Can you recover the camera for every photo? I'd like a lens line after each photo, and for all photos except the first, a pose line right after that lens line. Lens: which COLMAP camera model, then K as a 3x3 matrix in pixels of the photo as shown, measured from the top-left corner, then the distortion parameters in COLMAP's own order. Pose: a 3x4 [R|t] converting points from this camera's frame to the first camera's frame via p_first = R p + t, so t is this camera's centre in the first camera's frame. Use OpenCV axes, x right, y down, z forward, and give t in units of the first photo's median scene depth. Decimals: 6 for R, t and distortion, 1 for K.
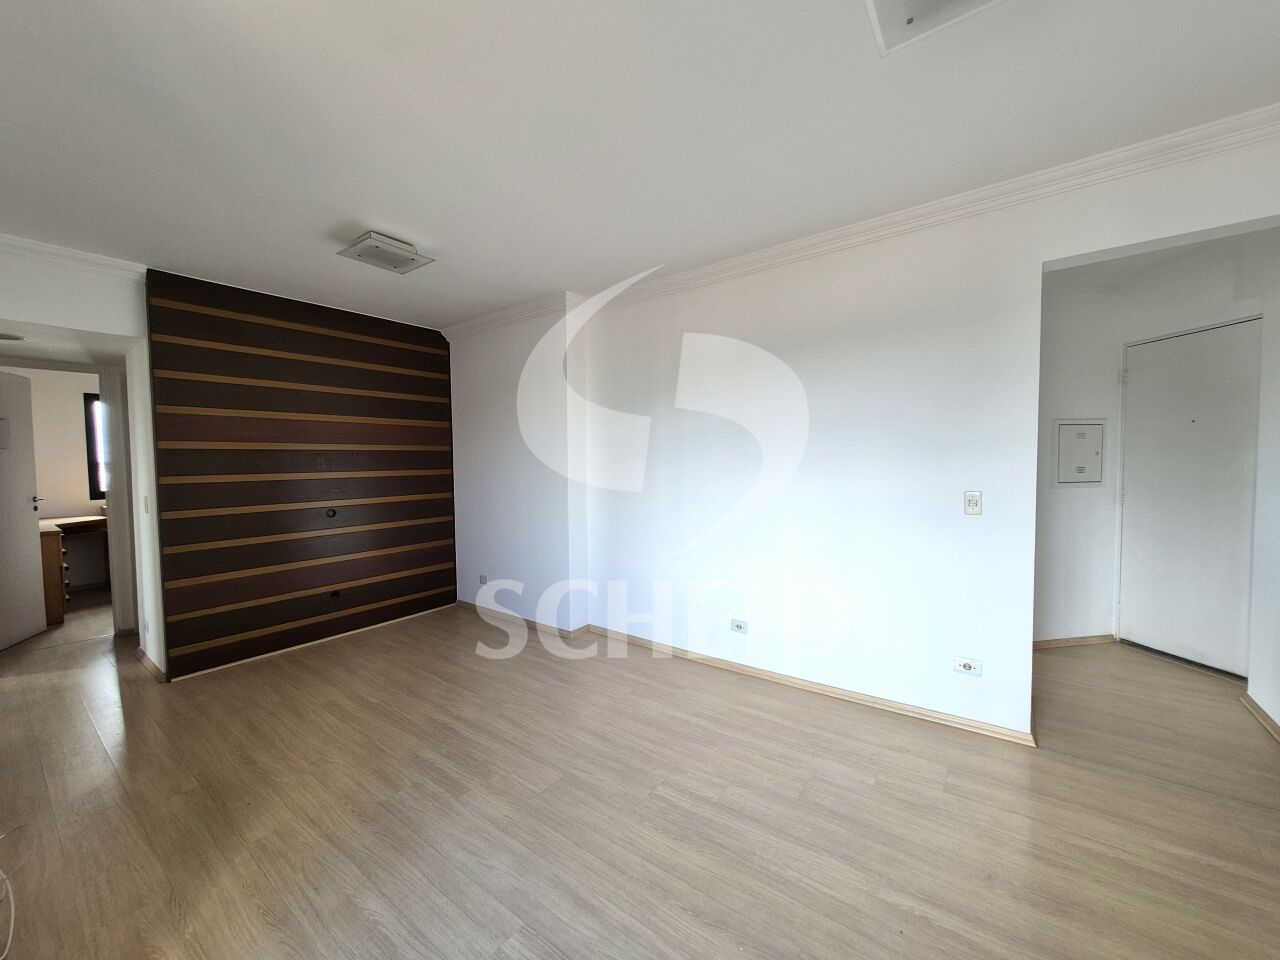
lens RADIAL K [[499.0, 0, 647.7], [0, 499.0, 482.0], [0, 0, 1]] dist [0.000051, -0.000035]
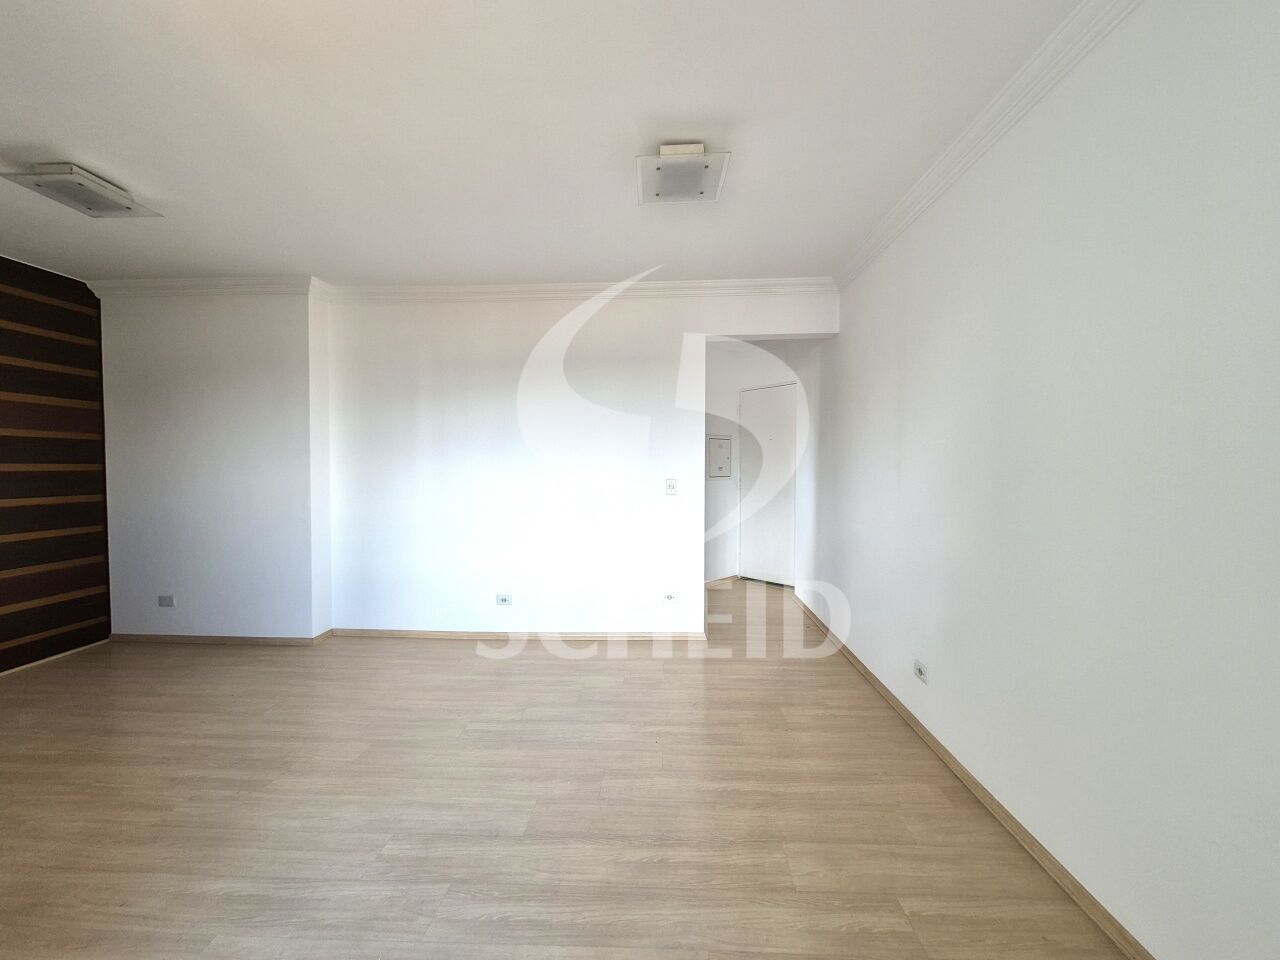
lens RADIAL K [[499.0, 0, 647.7], [0, 499.0, 482.0], [0, 0, 1]] dist [0.000051, -0.000035]
pose [[0.828442, -0.005529, 0.560047, -0.235979], [0.014084, 0.999841, -0.010963, 0.040490], [-0.559897, 0.016970, 0.828388, -0.194010]]
